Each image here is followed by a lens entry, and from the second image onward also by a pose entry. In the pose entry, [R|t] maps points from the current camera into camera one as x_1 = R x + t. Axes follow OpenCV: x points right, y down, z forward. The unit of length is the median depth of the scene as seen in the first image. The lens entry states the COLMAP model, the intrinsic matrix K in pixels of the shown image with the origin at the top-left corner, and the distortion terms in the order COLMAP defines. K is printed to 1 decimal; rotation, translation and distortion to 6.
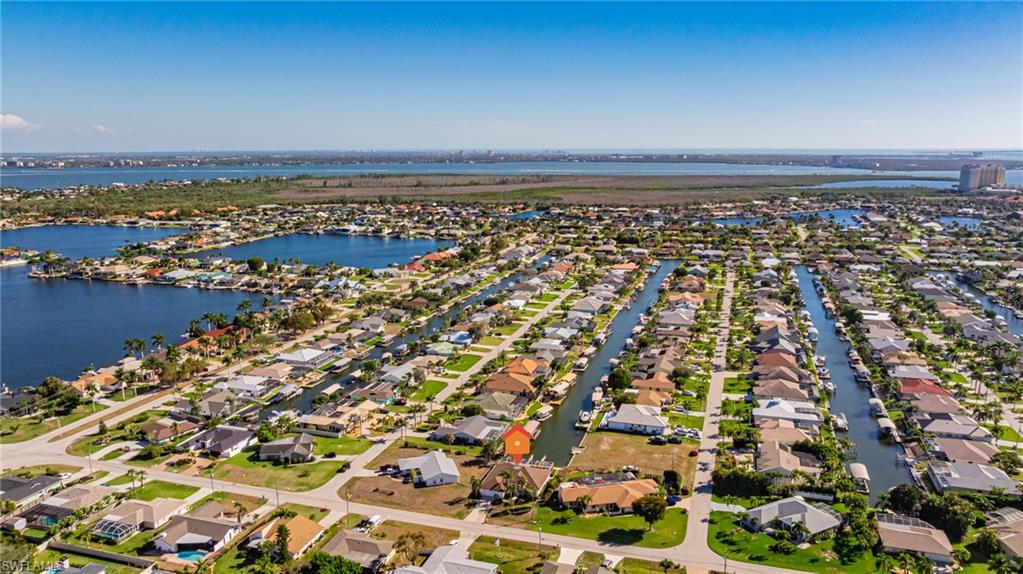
lens RADIAL K [[719.1, 0, 519.7], [0, 719.1, 286.1], [0, 0, 1]] dist [-0.024283, 0.003009]
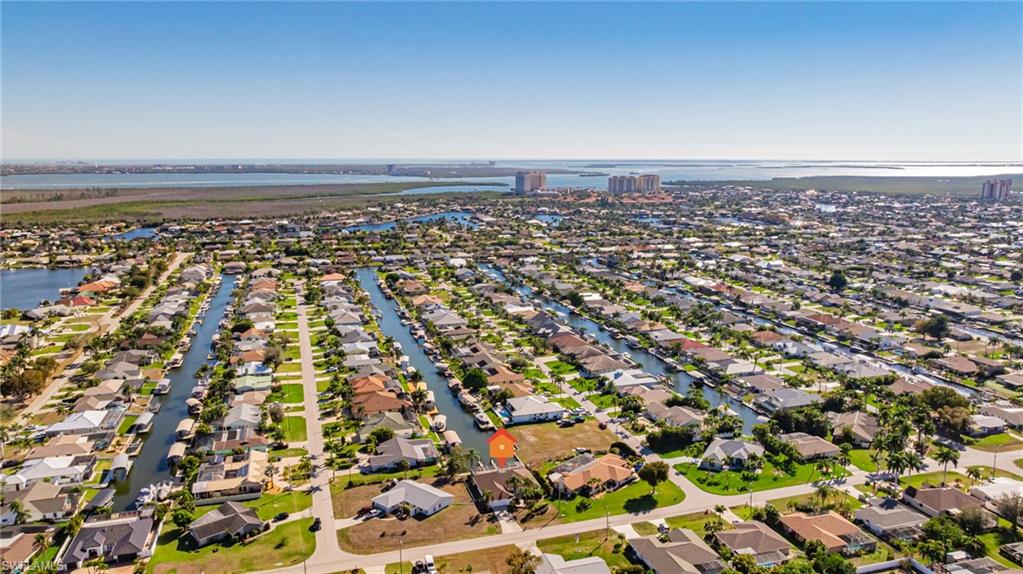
lens RADIAL K [[719.1, 0, 519.7], [0, 719.1, 286.1], [0, 0, 1]] dist [-0.024283, 0.003009]
pose [[0.822596, -0.095734, 0.560509, -0.400369], [0.103308, 0.994482, 0.018241, -0.015113], [-0.559162, 0.042900, 0.827948, 0.120137]]
